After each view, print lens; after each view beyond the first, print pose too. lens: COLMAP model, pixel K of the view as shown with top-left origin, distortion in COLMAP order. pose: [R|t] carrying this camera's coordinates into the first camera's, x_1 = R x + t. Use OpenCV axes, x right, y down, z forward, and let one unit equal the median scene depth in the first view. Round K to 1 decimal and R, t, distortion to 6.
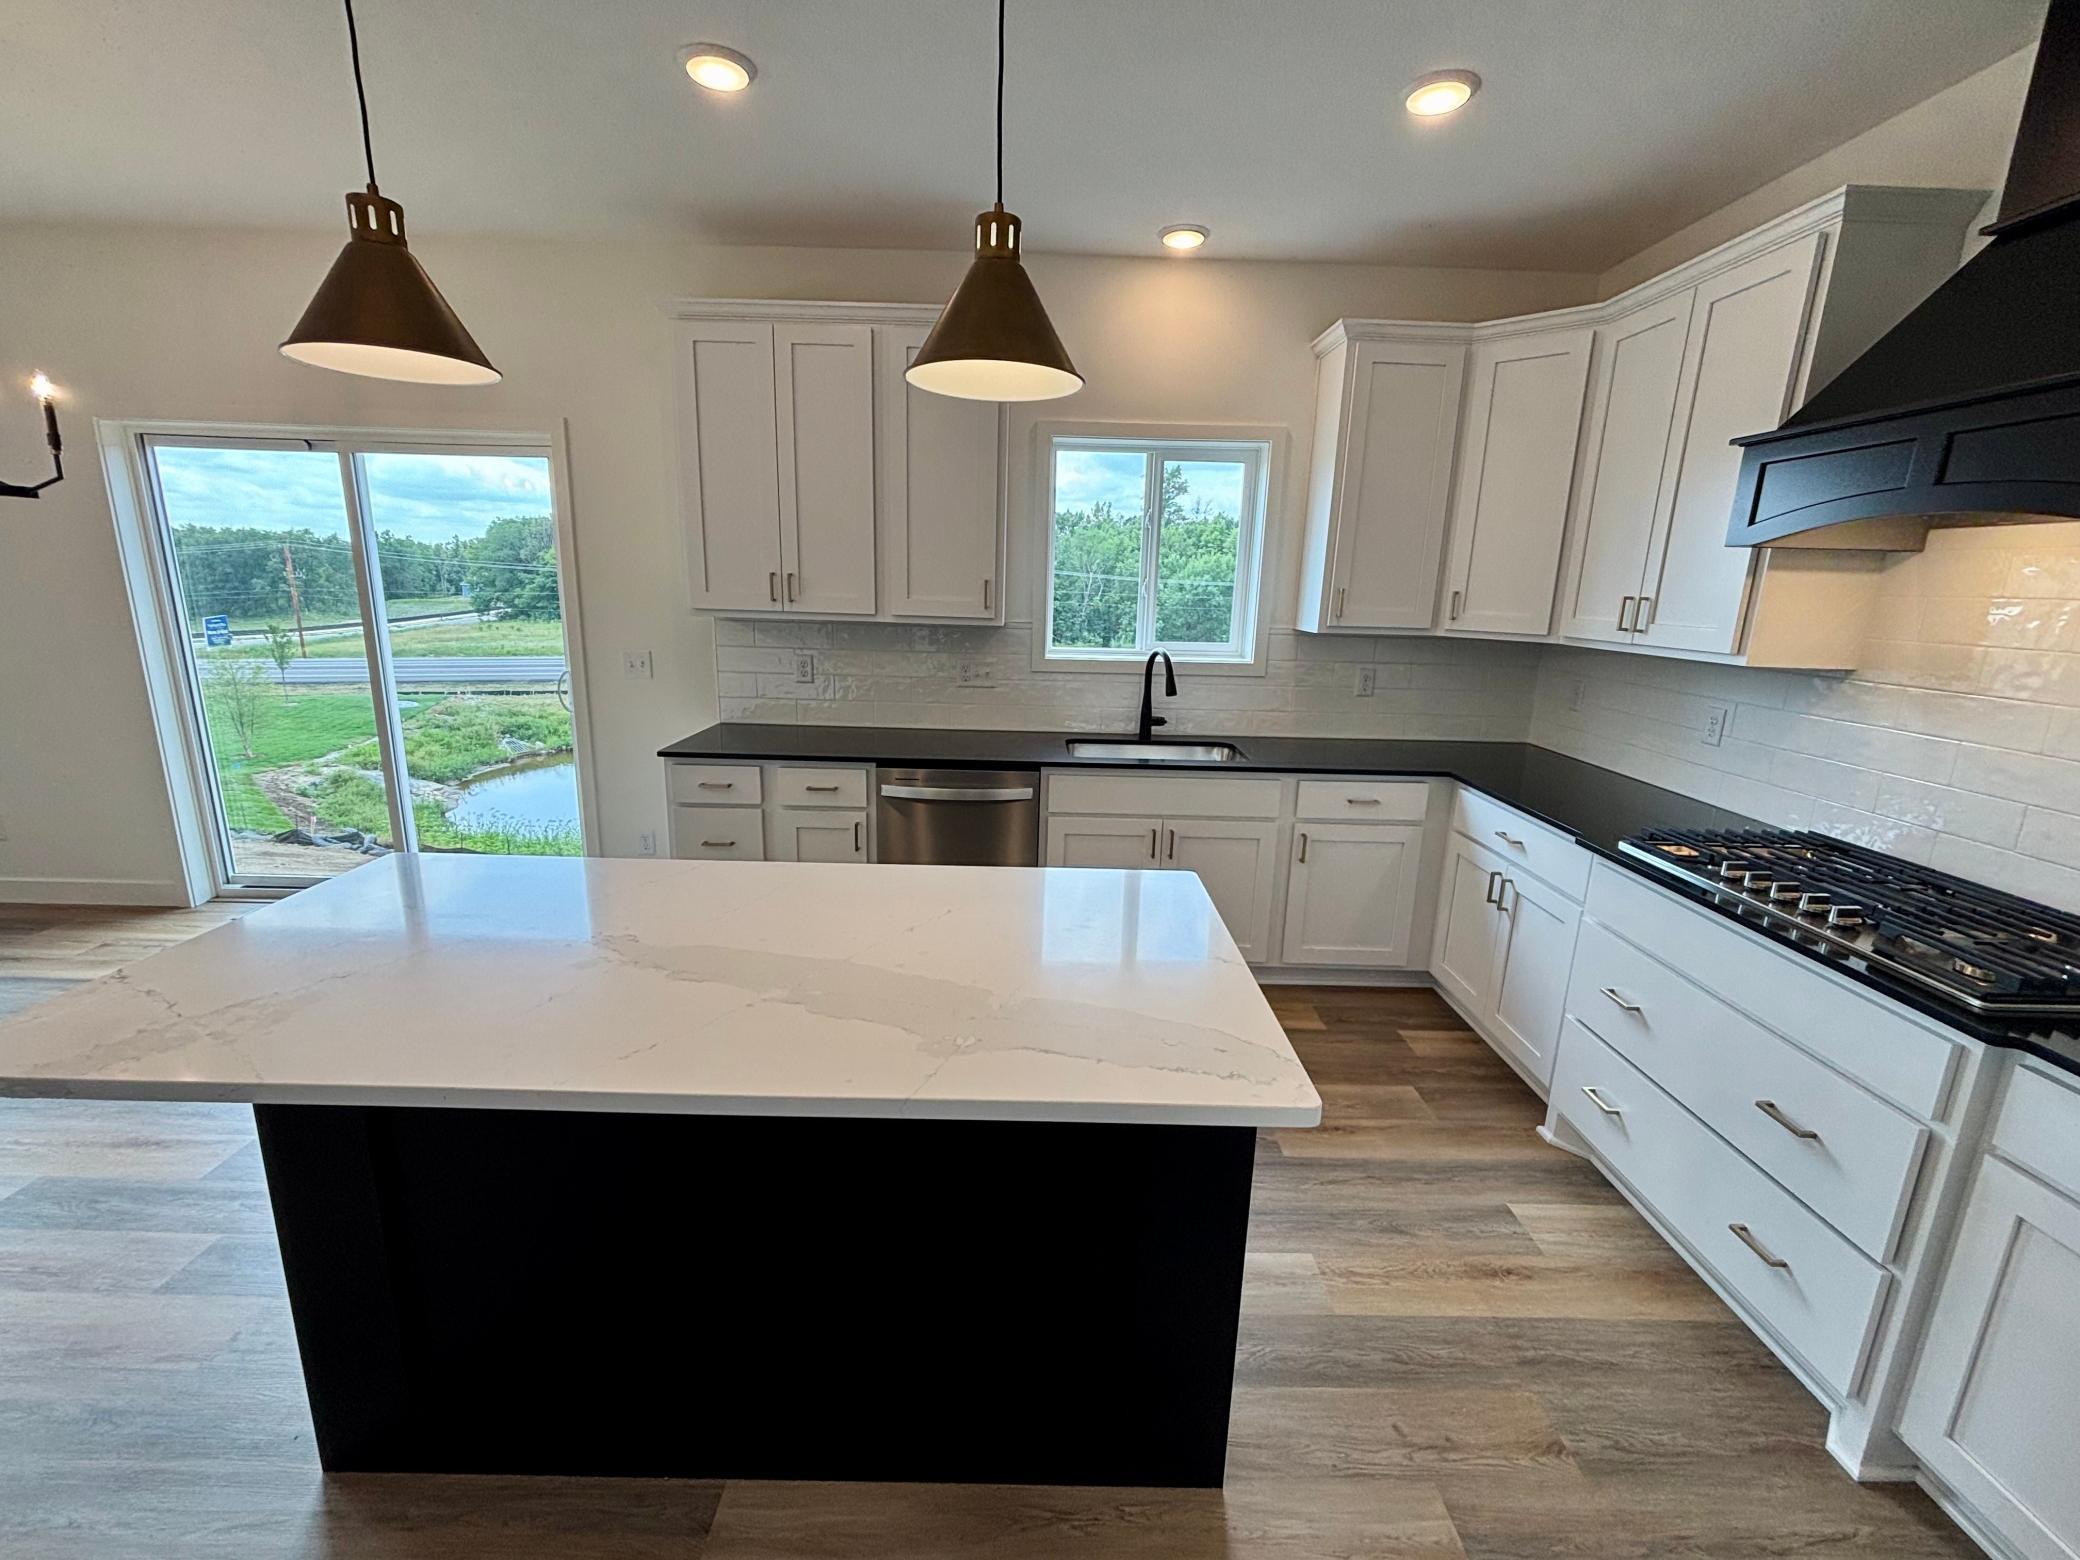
lens RADIAL K [[872.5, 0, 1034.1], [0, 872.5, 778.9], [0, 0, 1]] dist [0.012615, -0.008033]
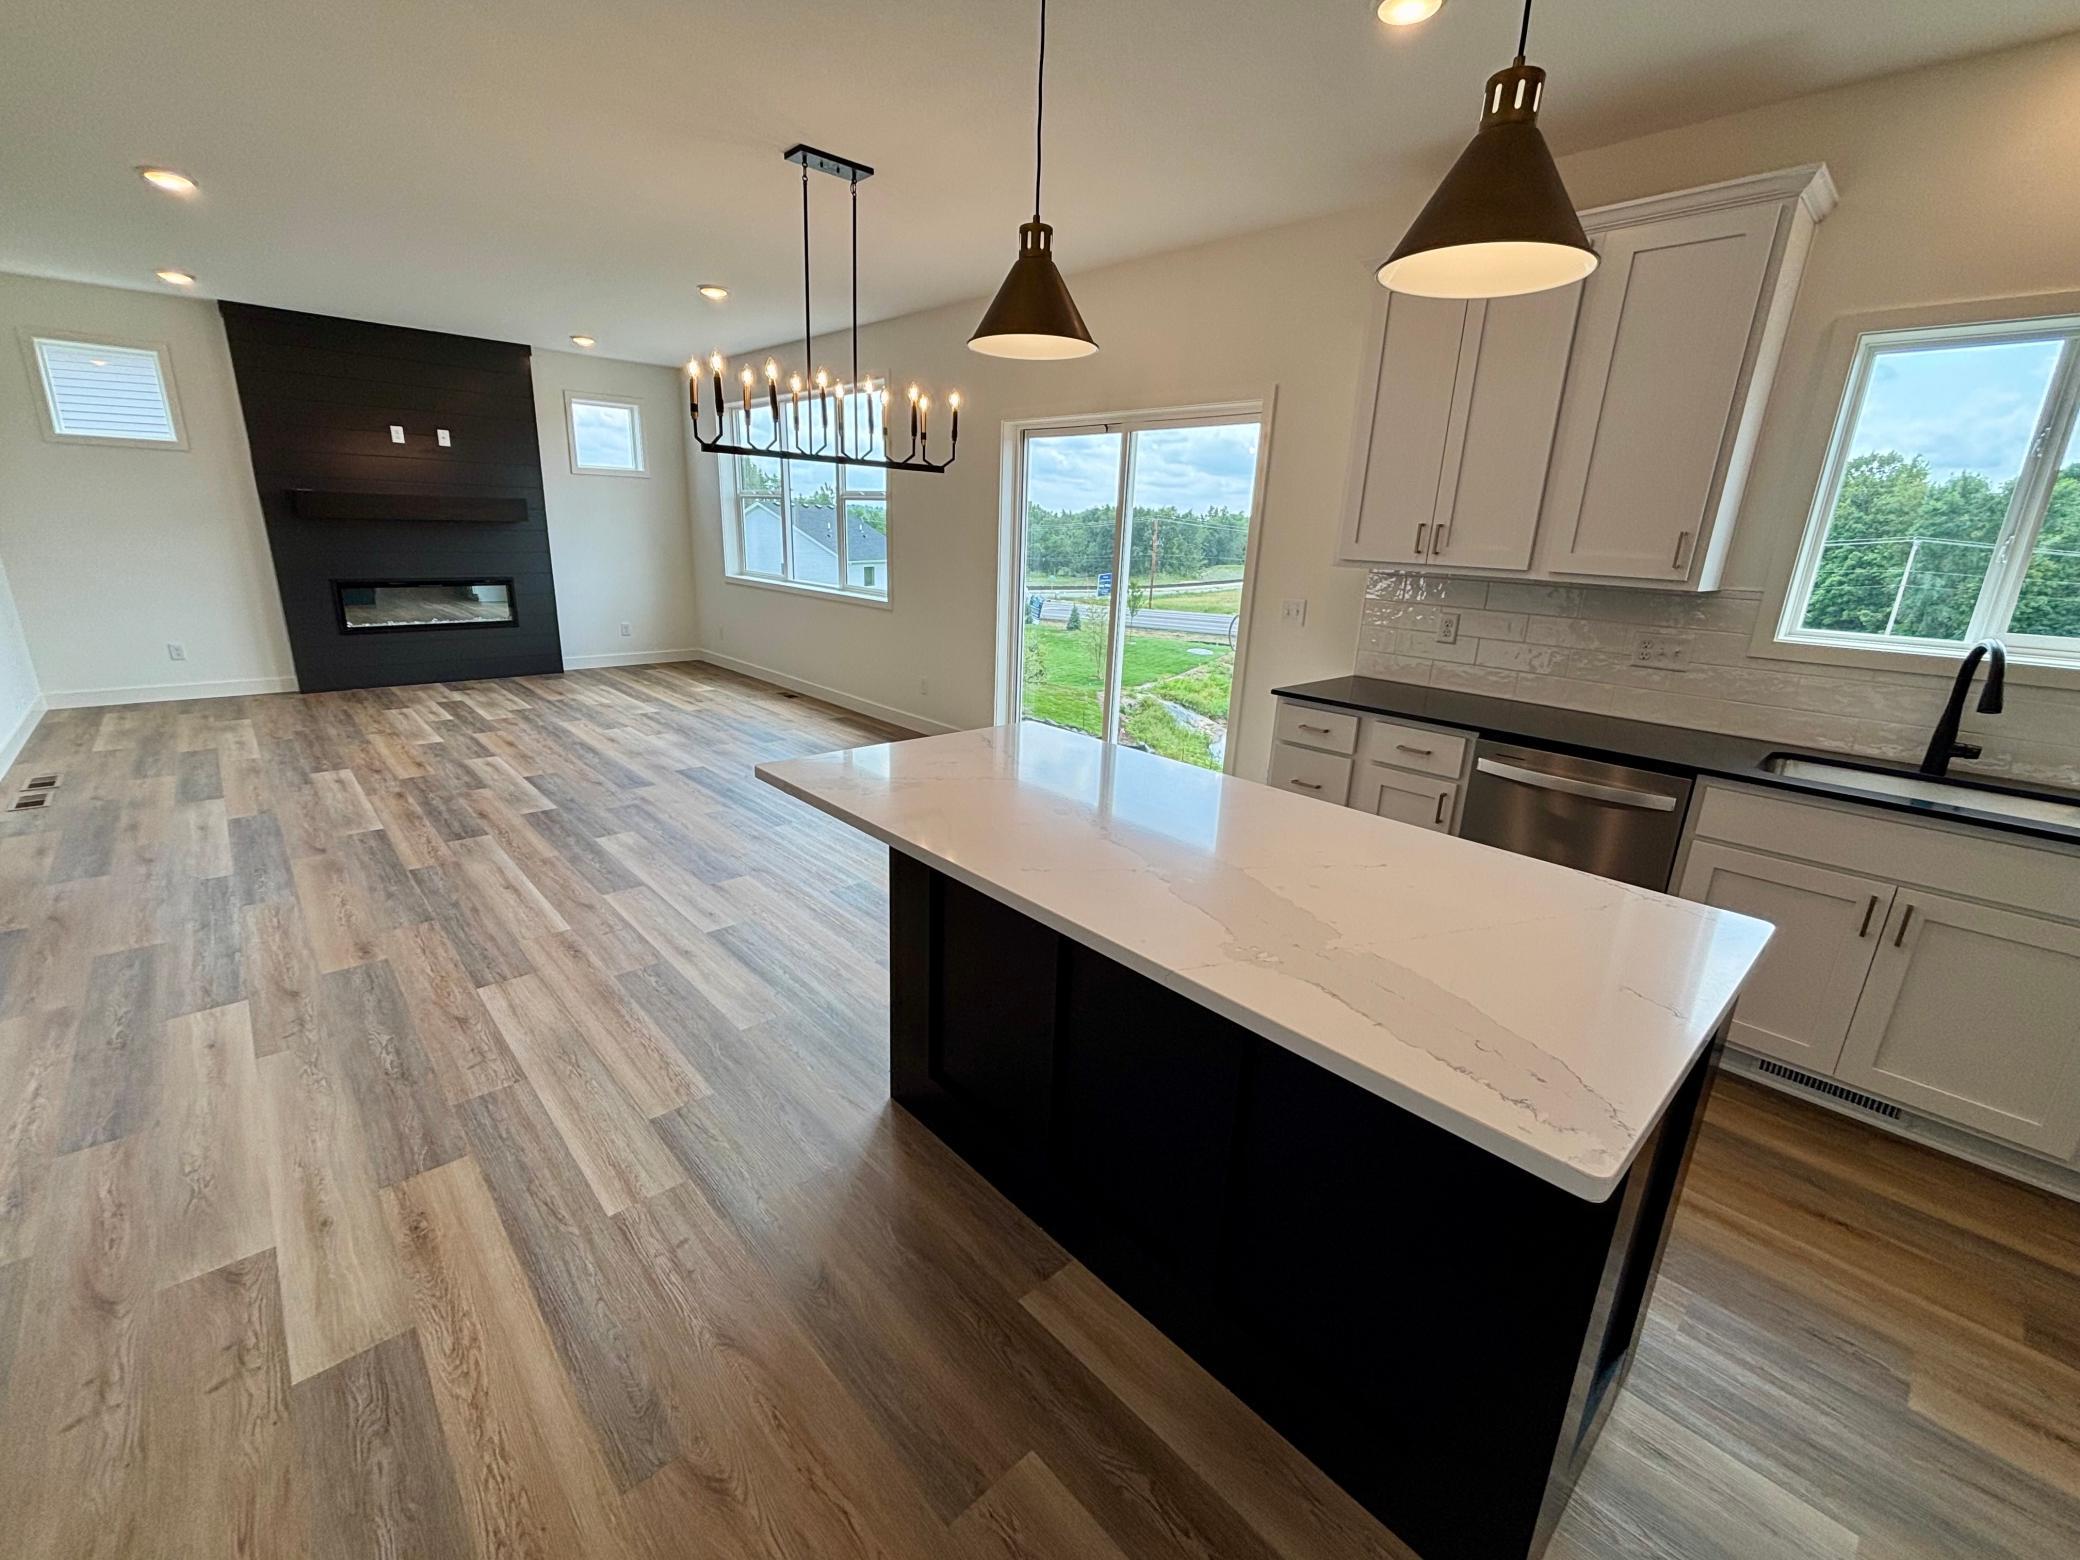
lens RADIAL K [[872.5, 0, 1034.1], [0, 872.5, 778.9], [0, 0, 1]] dist [0.012615, -0.008033]
pose [[0.675869, 0.205147, -0.707896, 0.153273], [-0.184923, 0.976958, 0.106564, 0.015860], [0.713446, 0.058883, 0.698232, 0.034597]]
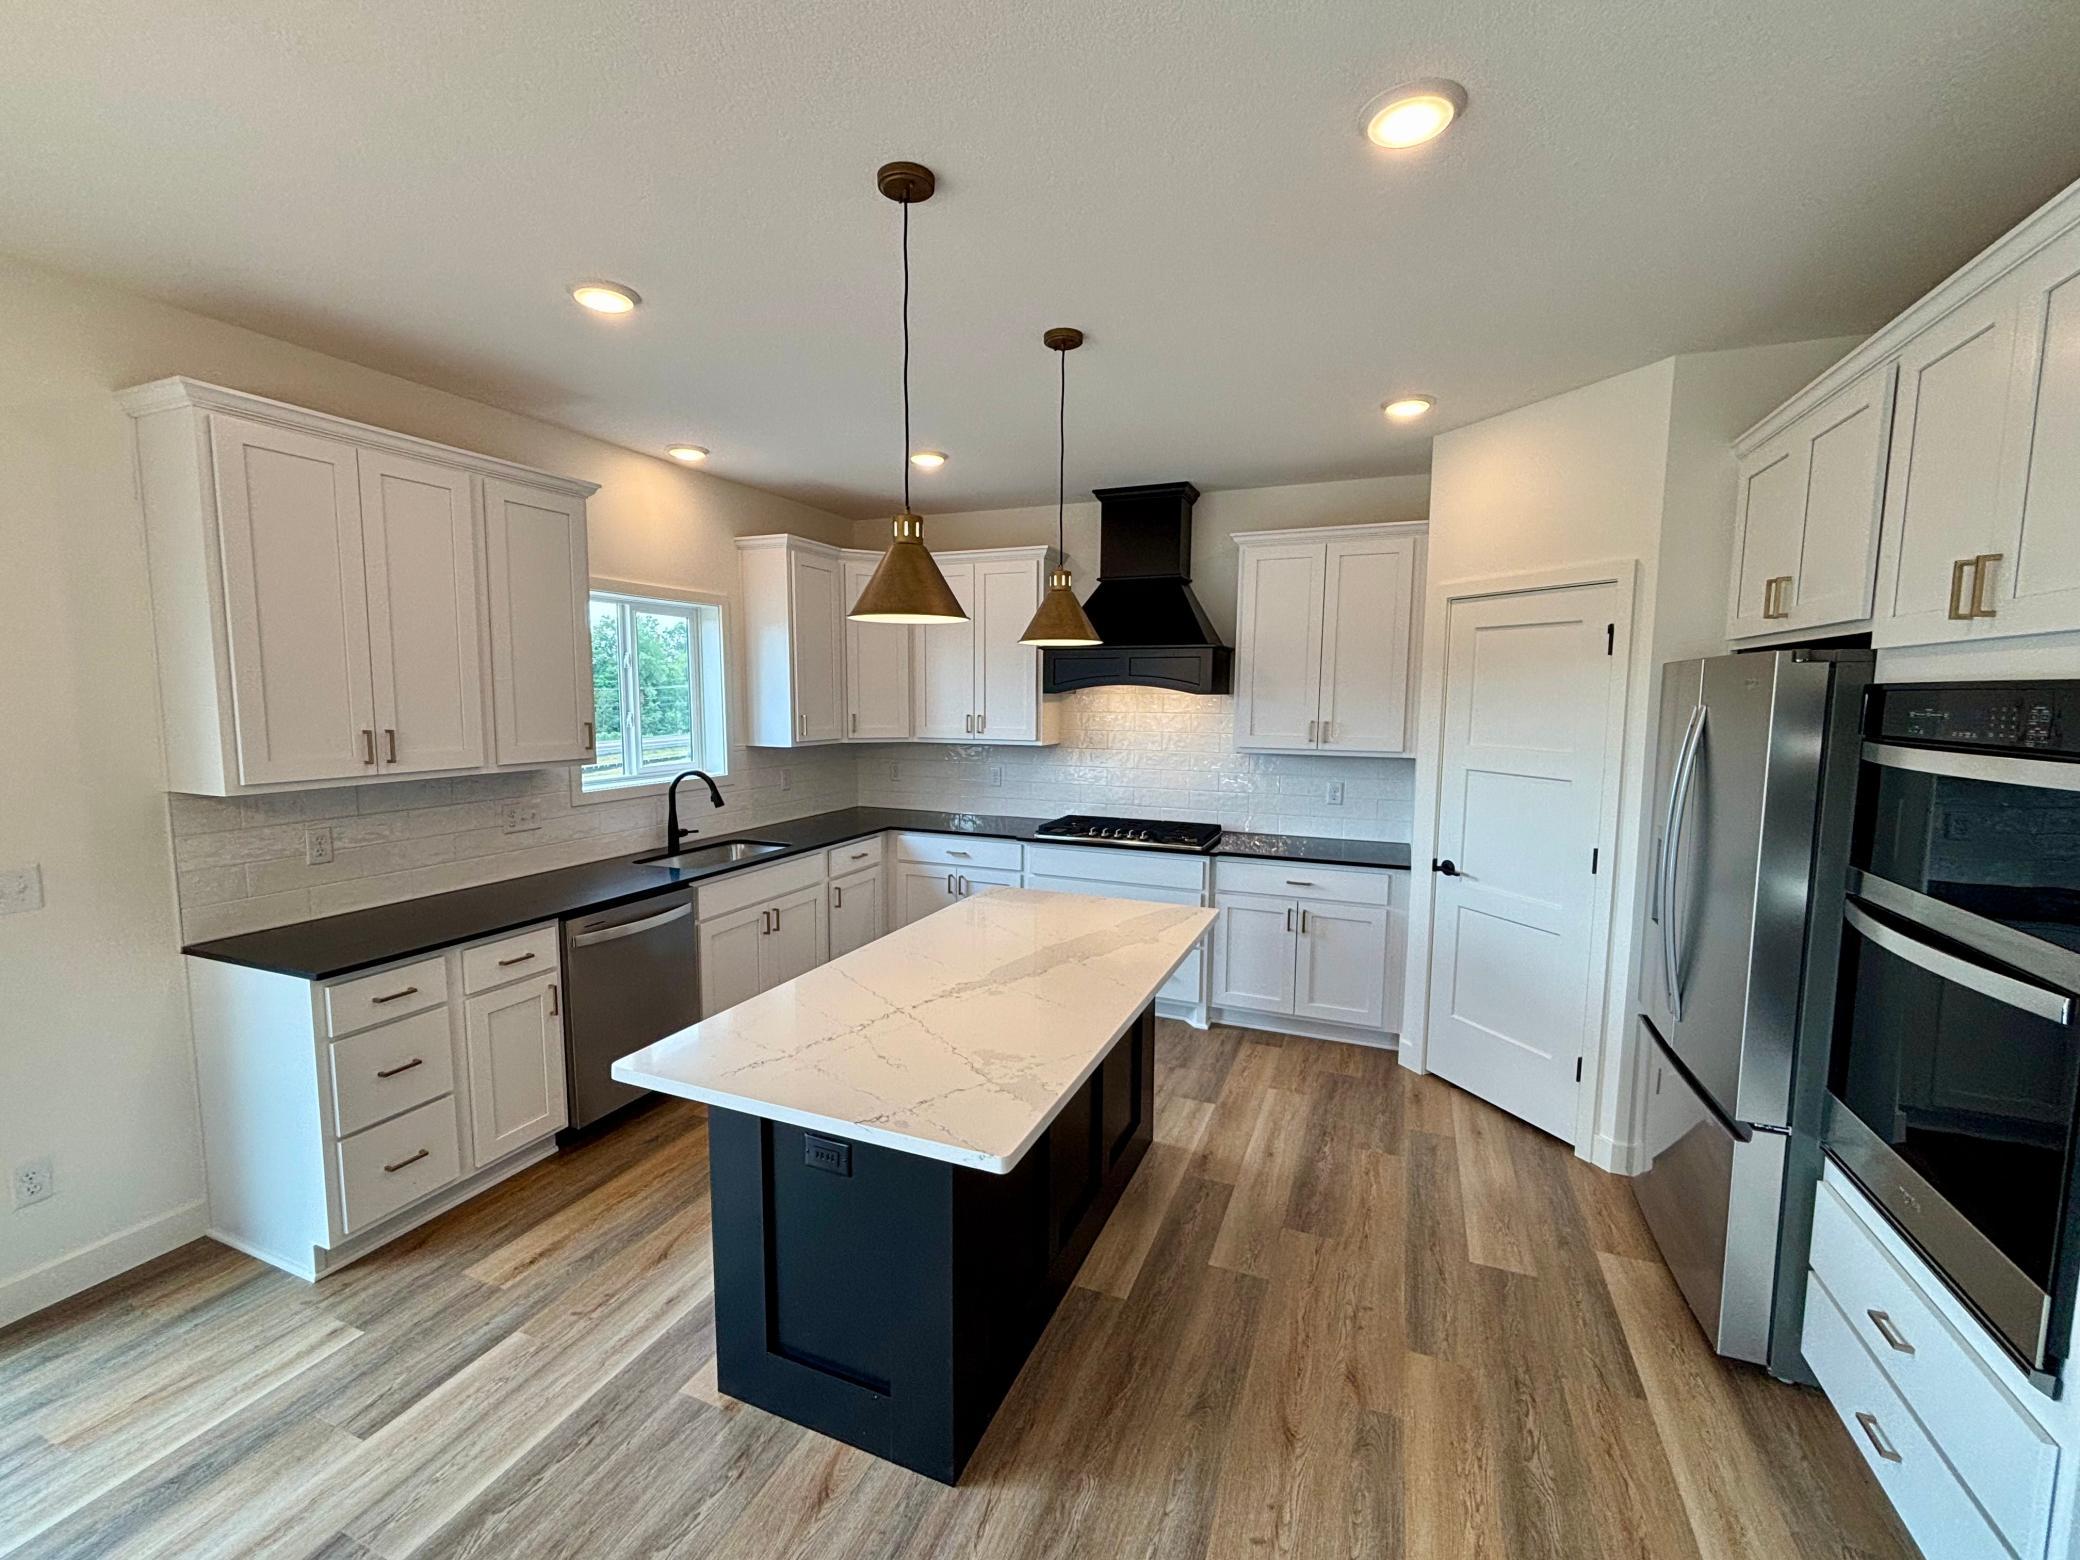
lens RADIAL K [[872.5, 0, 1034.1], [0, 872.5, 778.9], [0, 0, 1]] dist [0.012615, -0.008033]
pose [[0.390936, -0.116795, 0.912978, -0.803167], [0.209090, 0.977252, 0.035485, -0.088083], [-0.896354, 0.177022, 0.406463, 0.106361]]
